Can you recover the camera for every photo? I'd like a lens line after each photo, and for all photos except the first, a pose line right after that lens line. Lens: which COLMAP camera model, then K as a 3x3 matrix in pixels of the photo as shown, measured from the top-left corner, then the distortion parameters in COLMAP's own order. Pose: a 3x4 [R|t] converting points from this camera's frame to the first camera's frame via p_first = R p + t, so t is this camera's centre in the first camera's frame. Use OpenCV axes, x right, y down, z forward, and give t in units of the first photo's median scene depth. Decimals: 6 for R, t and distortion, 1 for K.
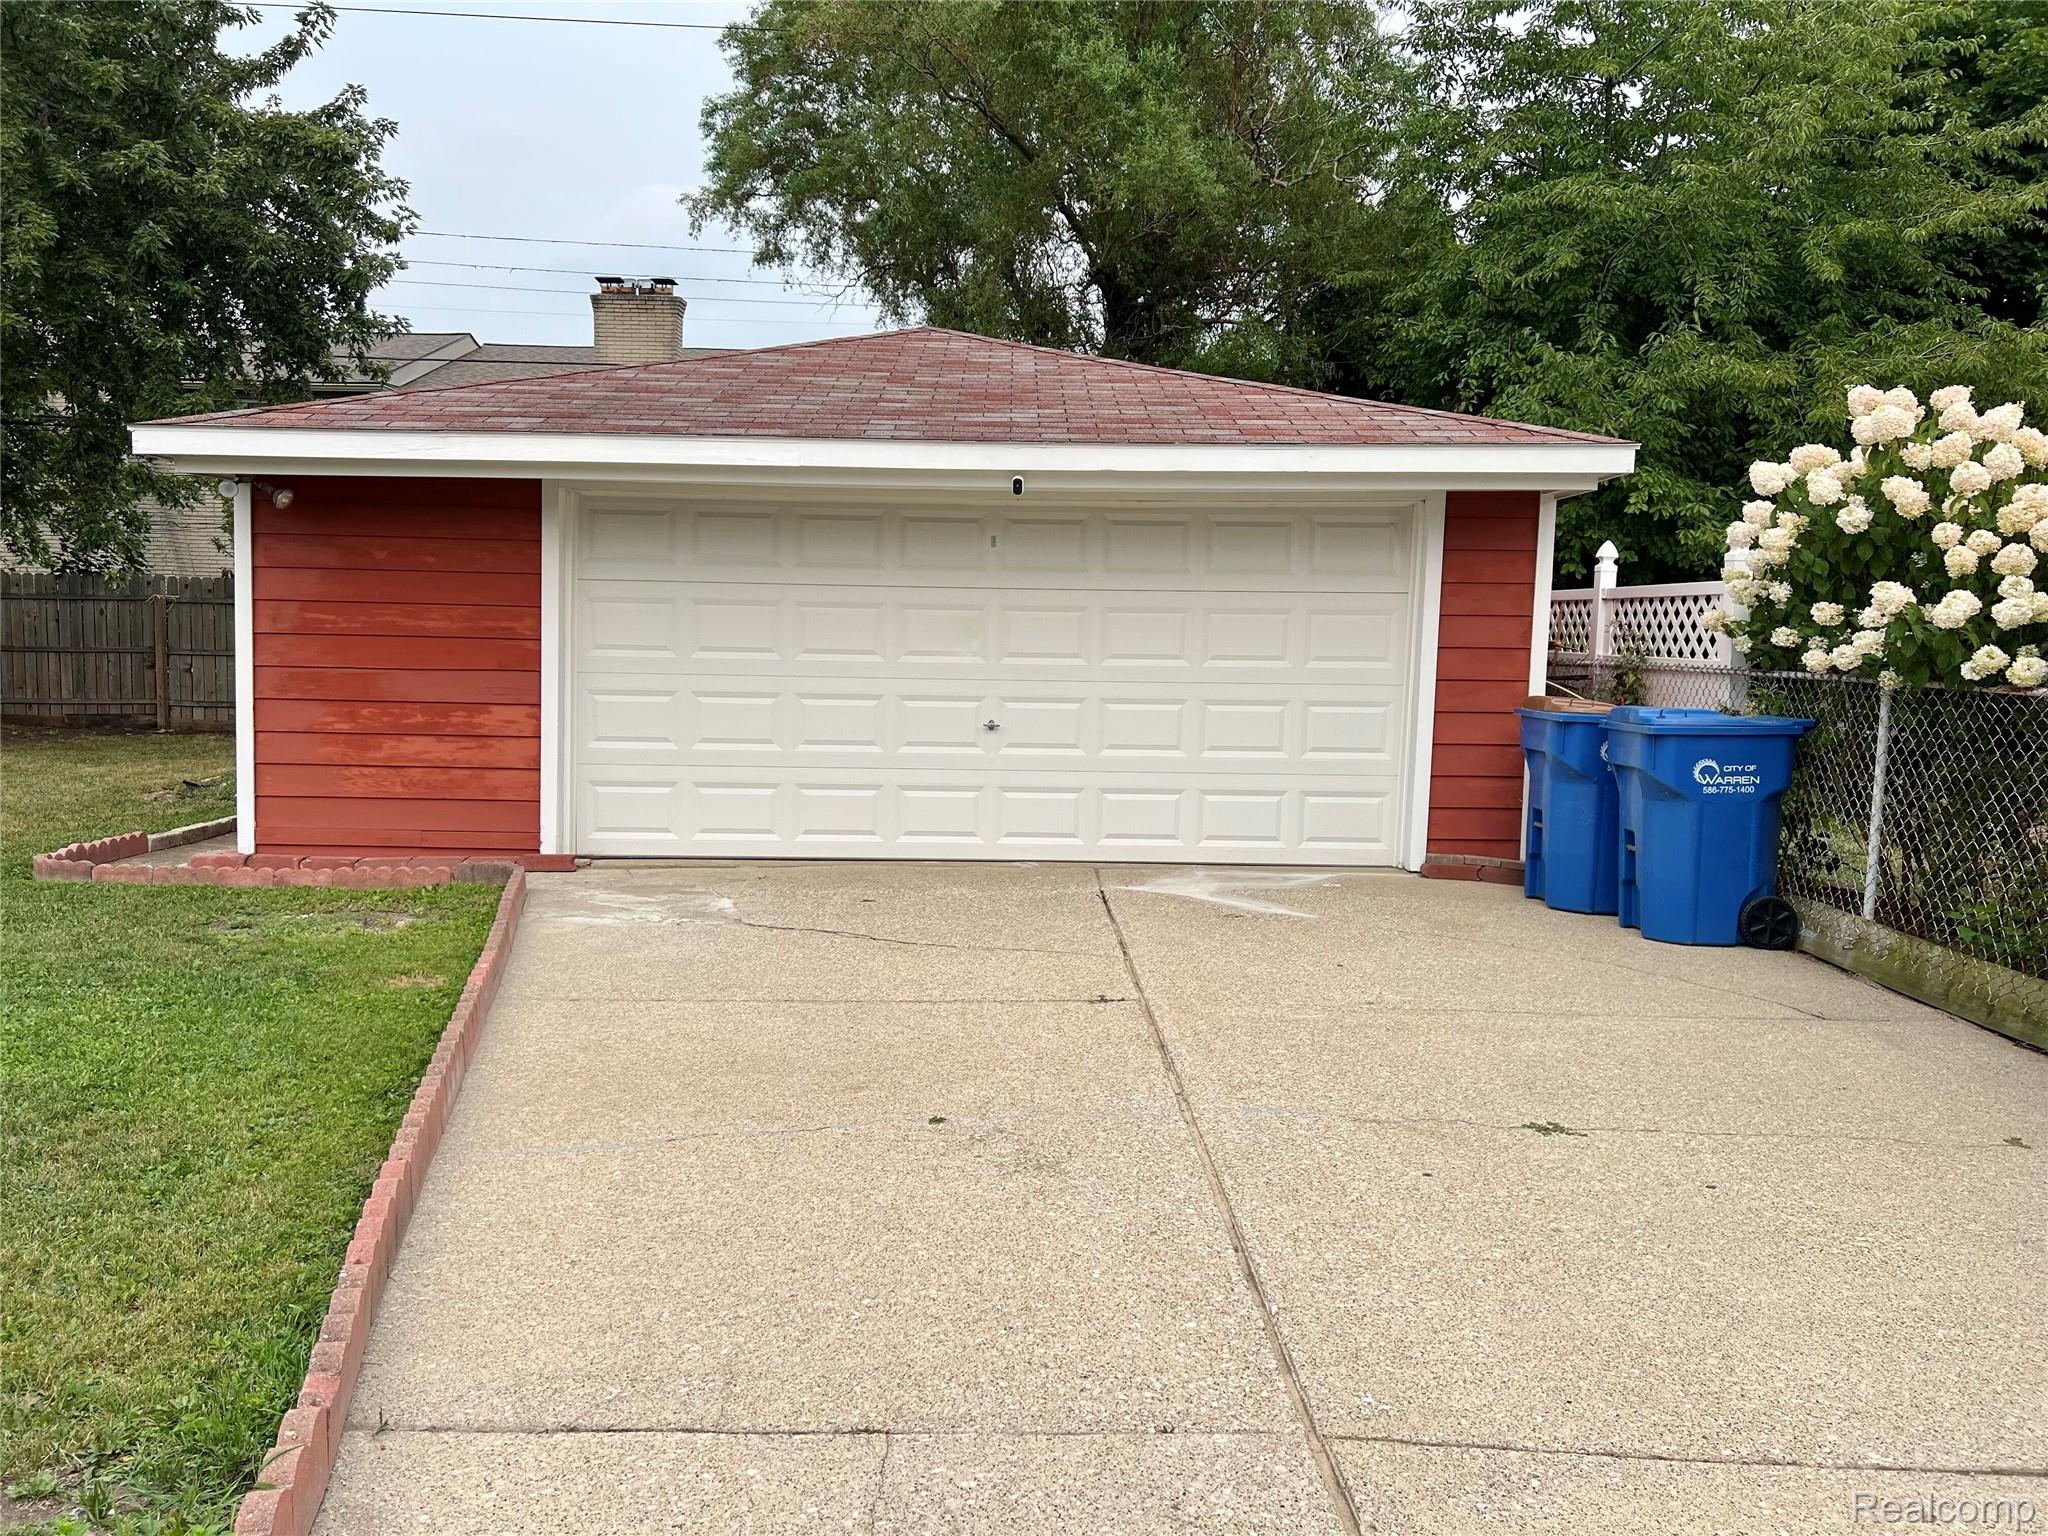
lens RADIAL K [[1561.2, 0, 1024.0], [0, 1561.2, 768.0], [0, 0, 1]] dist [0.028078, -0.002409]
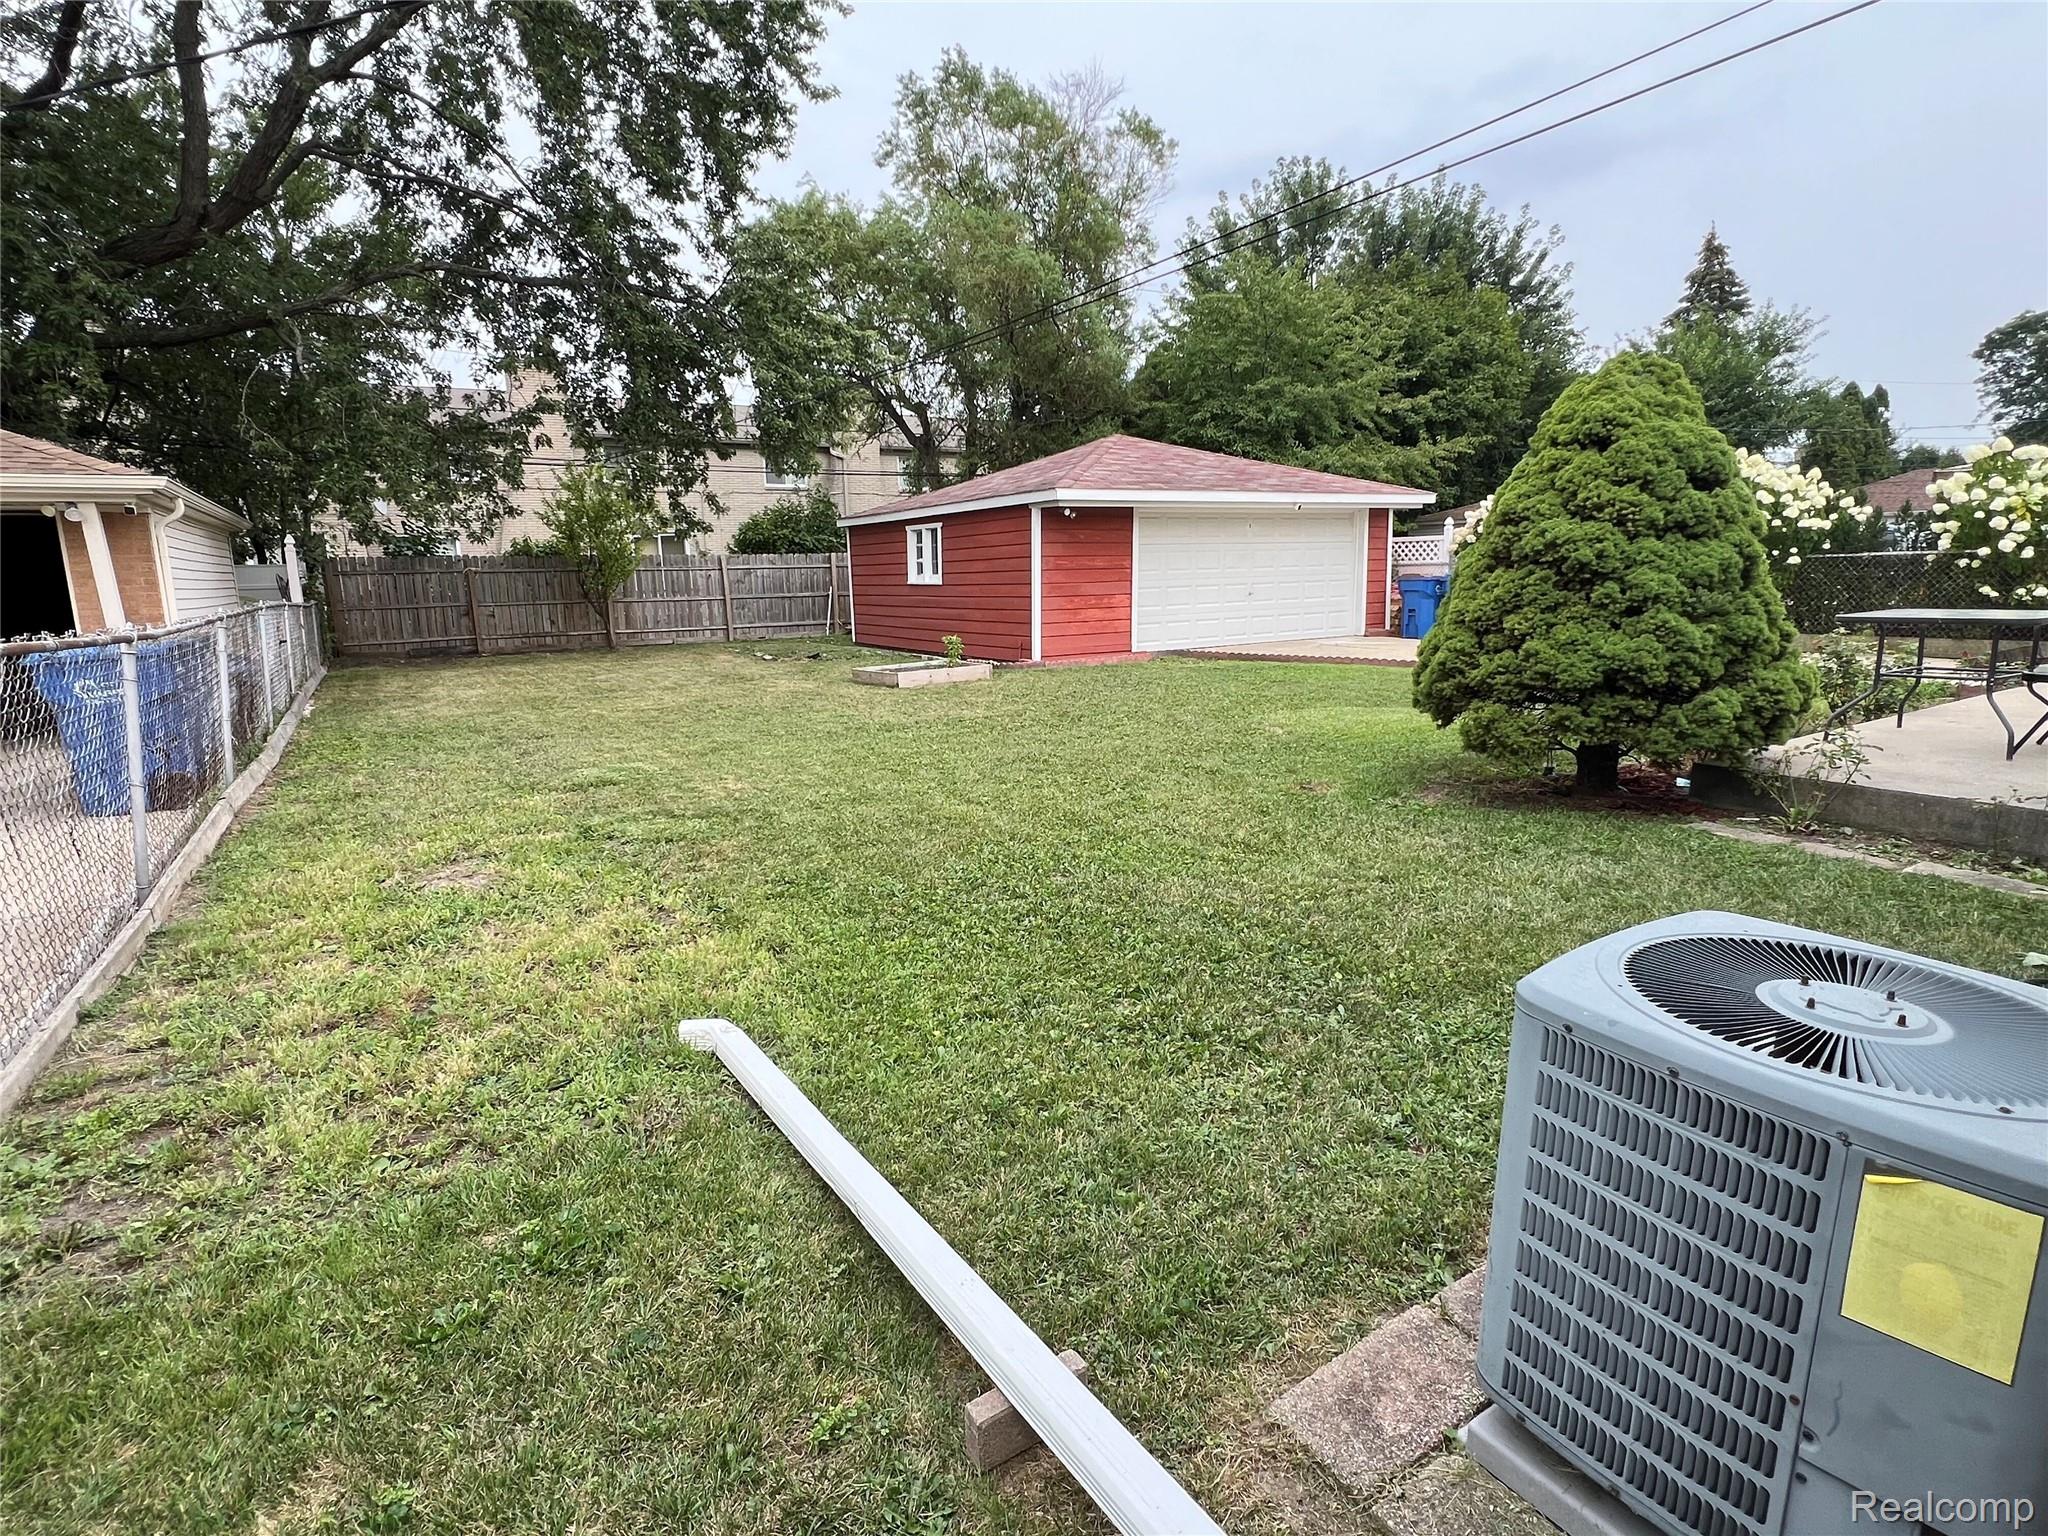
lens RADIAL K [[1024.6, 0, 1024.0], [0, 1024.6, 768.0], [0, 0, 1]] dist [-0.003656, -0.000217]
pose [[0.852219, -0.137243, 0.504864, -1.350294], [0.086609, 0.988674, 0.122566, 0.021683], [-0.515967, -0.060727, 0.854453, -0.373854]]
